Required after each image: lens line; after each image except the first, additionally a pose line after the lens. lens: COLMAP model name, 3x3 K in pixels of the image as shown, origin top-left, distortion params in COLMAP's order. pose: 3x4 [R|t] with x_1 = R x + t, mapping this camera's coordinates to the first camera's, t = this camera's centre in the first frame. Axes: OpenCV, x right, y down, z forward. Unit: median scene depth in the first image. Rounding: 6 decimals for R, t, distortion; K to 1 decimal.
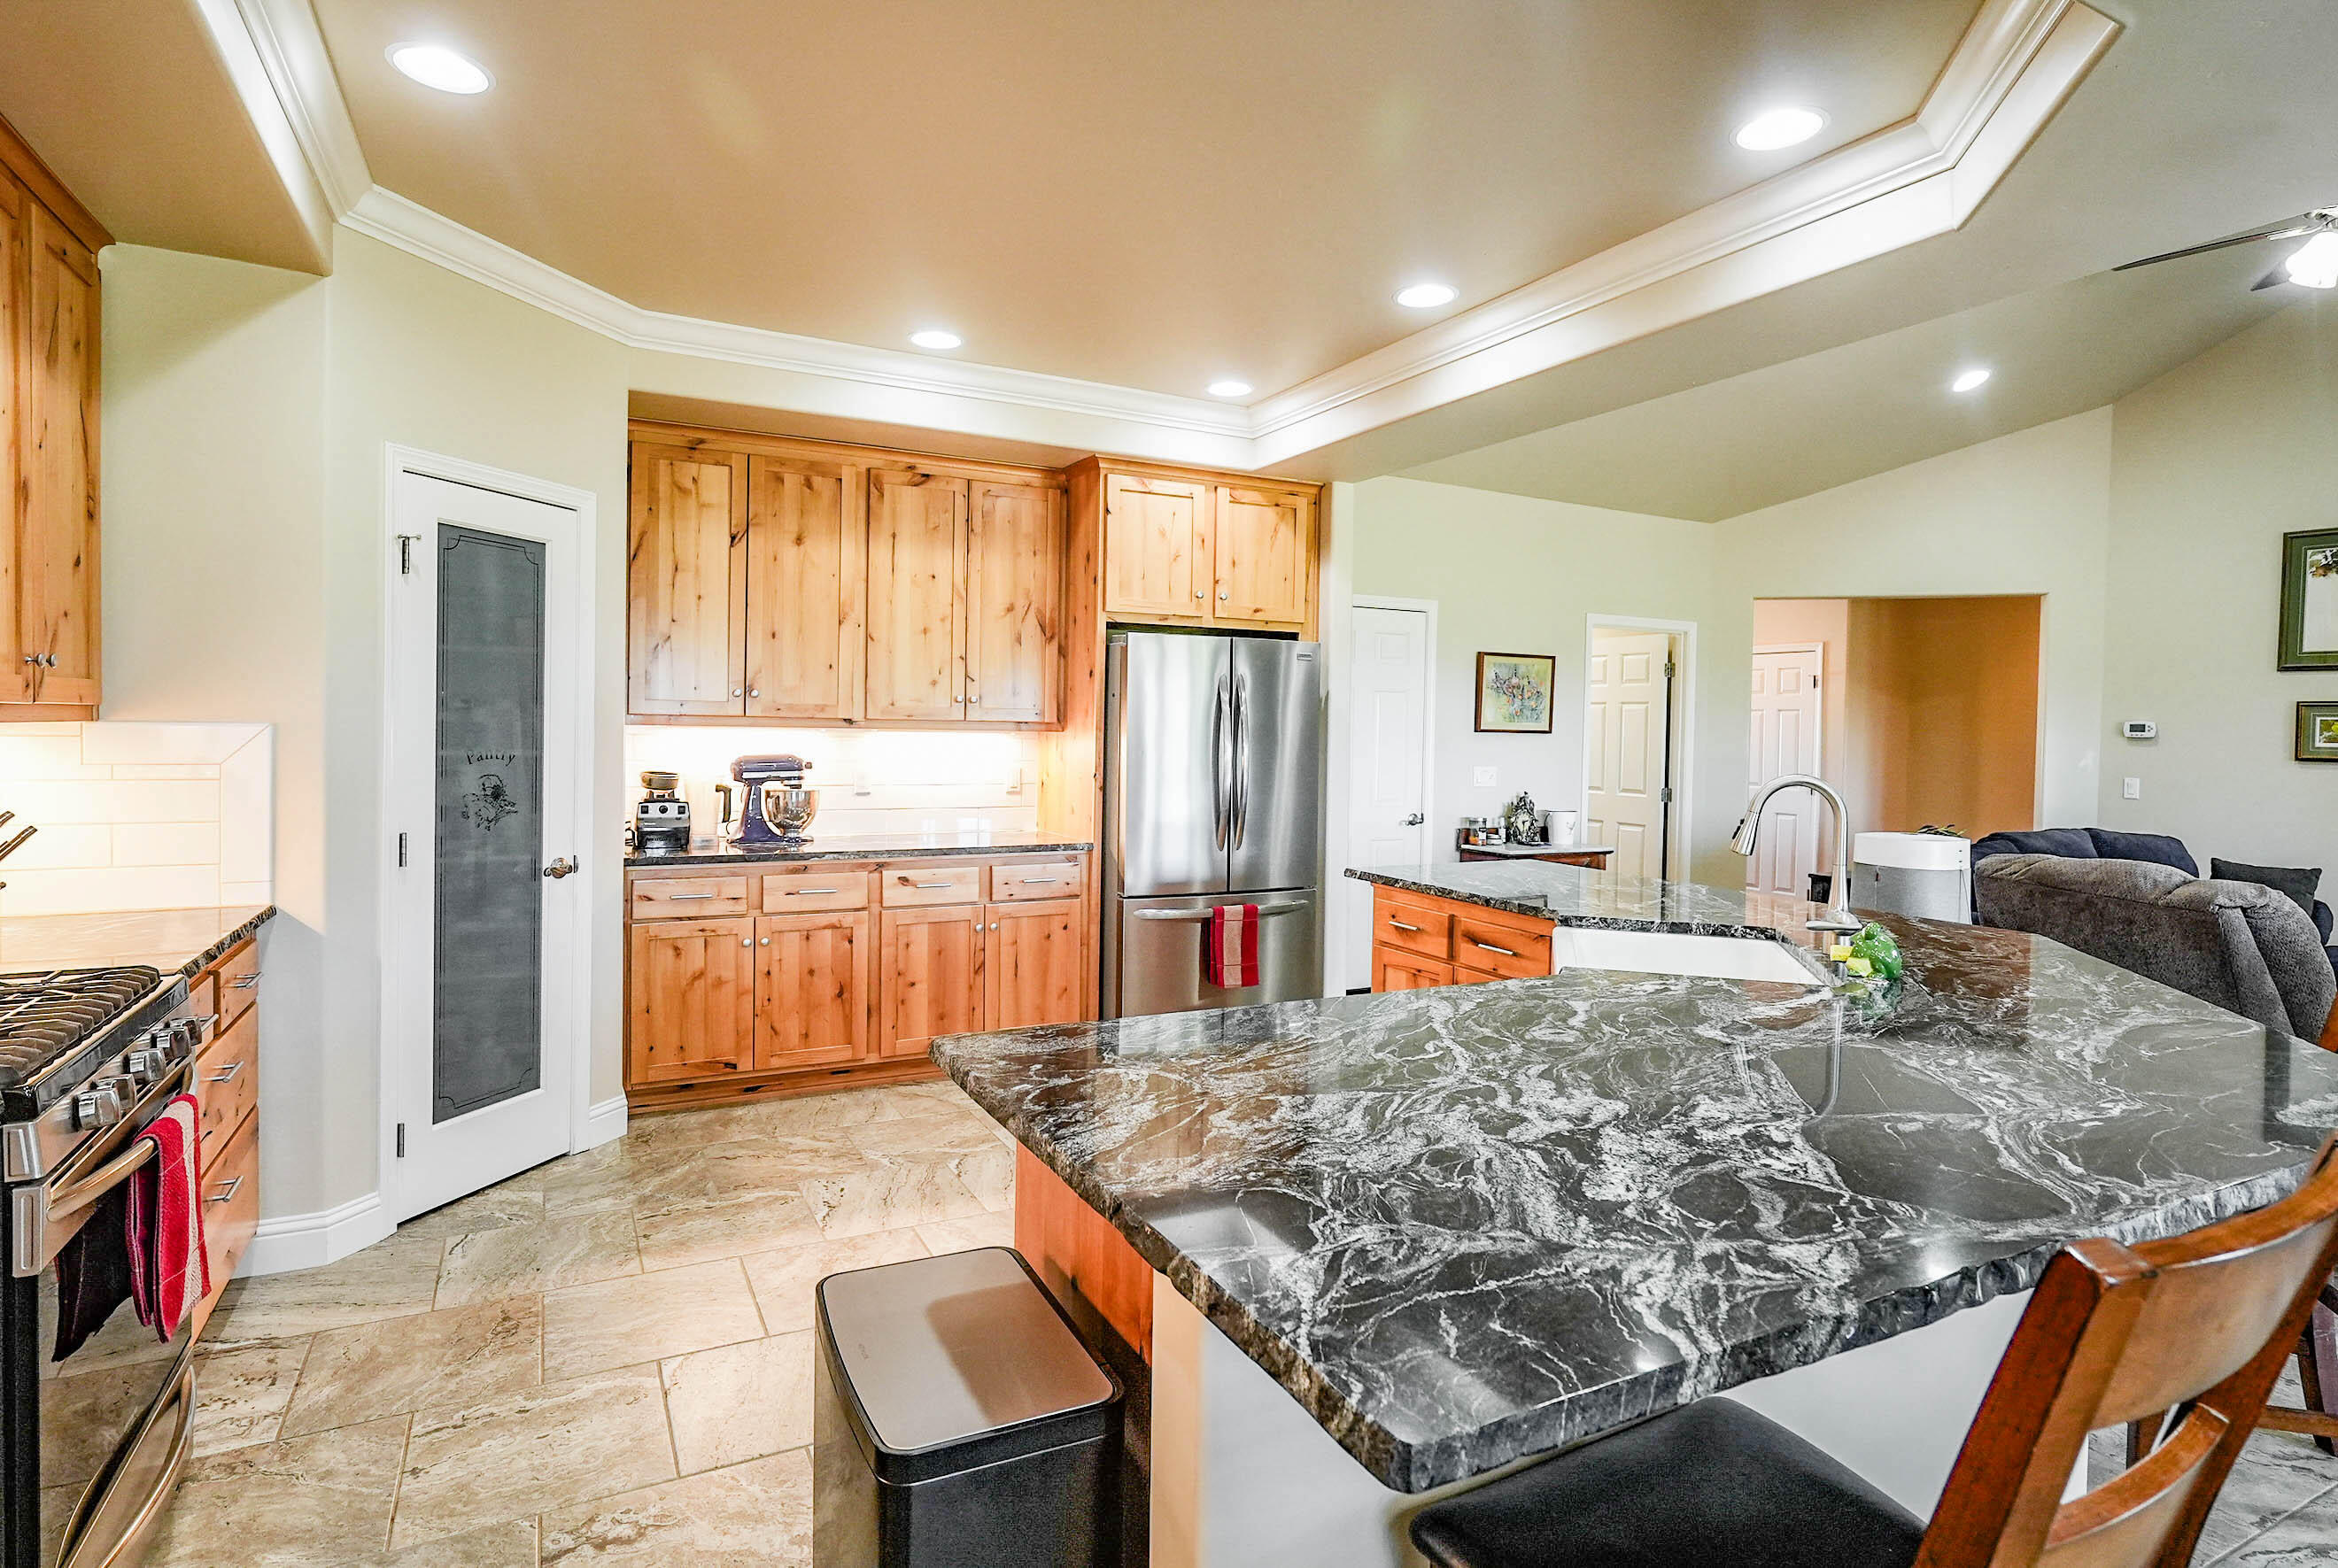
lens RADIAL K [[1210.7, 0, 1161.8], [0, 1210.7, 755.7], [0, 0, 1]] dist [-0.004386, 0.003483]
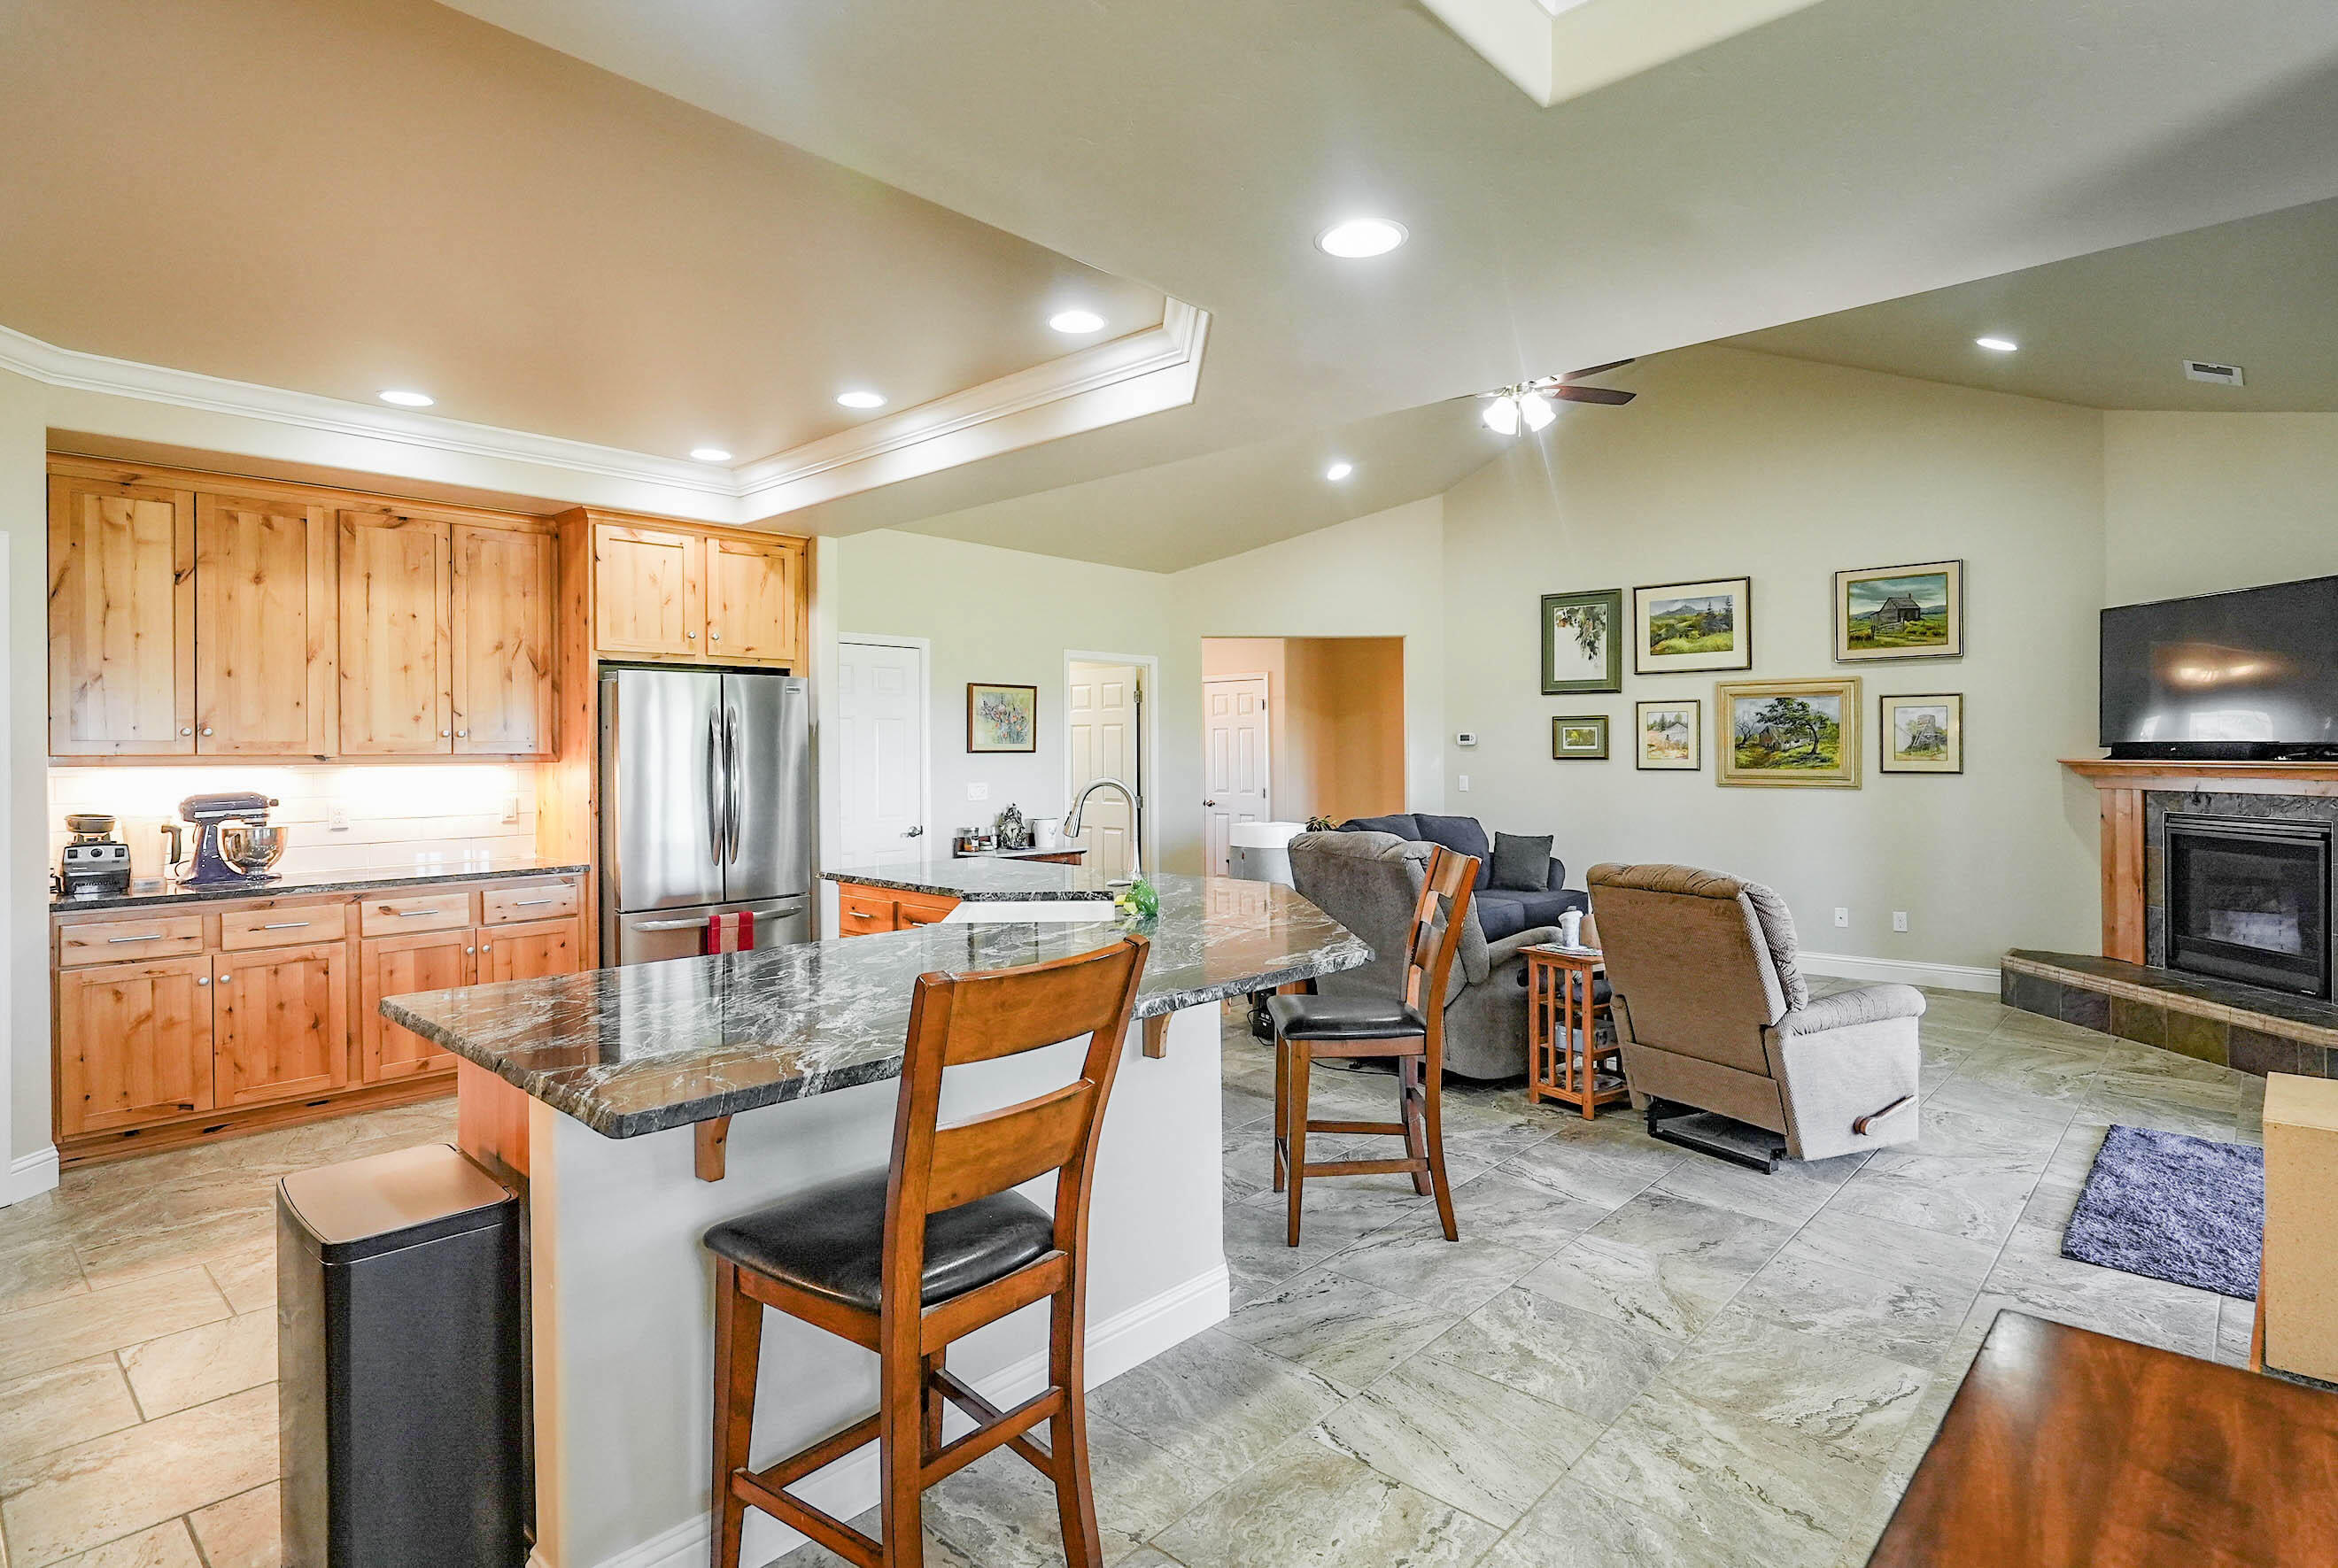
lens RADIAL K [[1210.7, 0, 1166.4], [0, 1210.7, 756.3], [0, 0, 1]] dist [-0.004386, 0.003483]
pose [[0.939825, -0.024984, 0.340742, 0.066651], [0.031159, 0.999434, -0.012659, 0.005873], [-0.340233, 0.022514, 0.940072, -0.206656]]
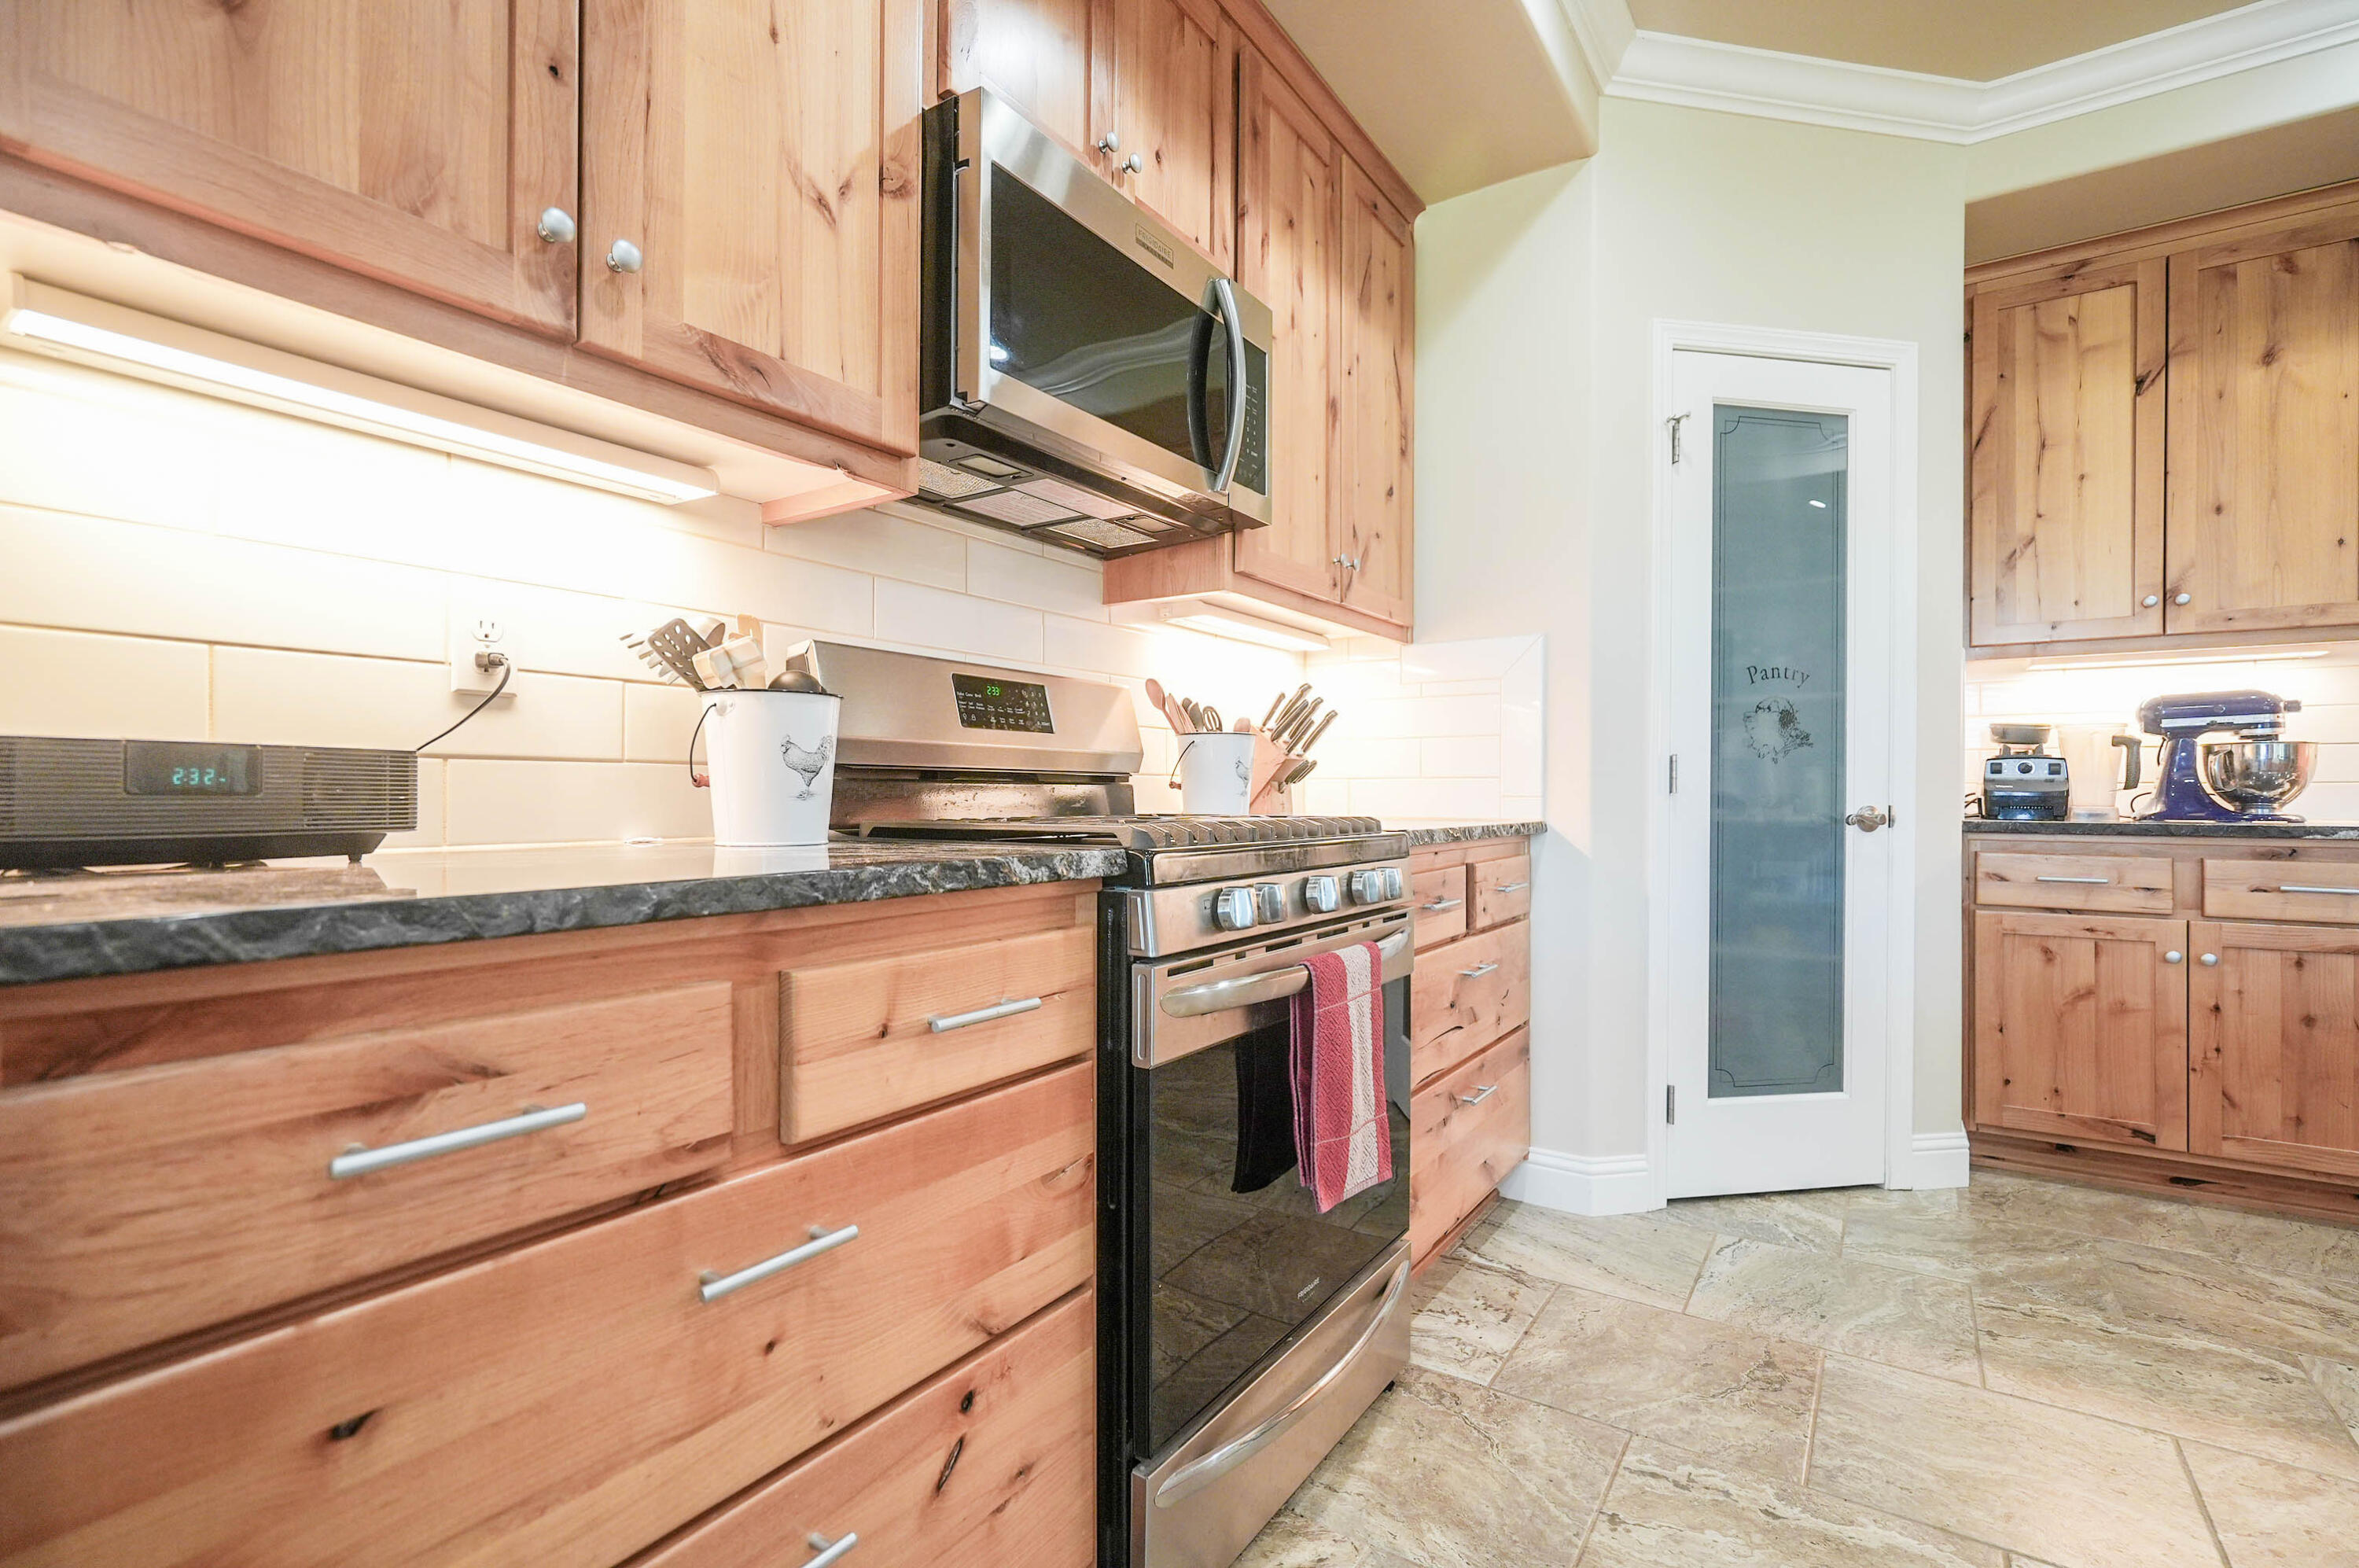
lens RADIAL K [[1068.4, 0, 1171.2], [0, 1068.4, 790.5], [0, 0, 1]] dist [-0.007264, 0.004322]
pose [[0.477061, -0.017787, -0.878690, -0.083796], [-0.016684, 0.999432, -0.029289, 0.085485], [0.878712, 0.028633, 0.476493, 0.218748]]
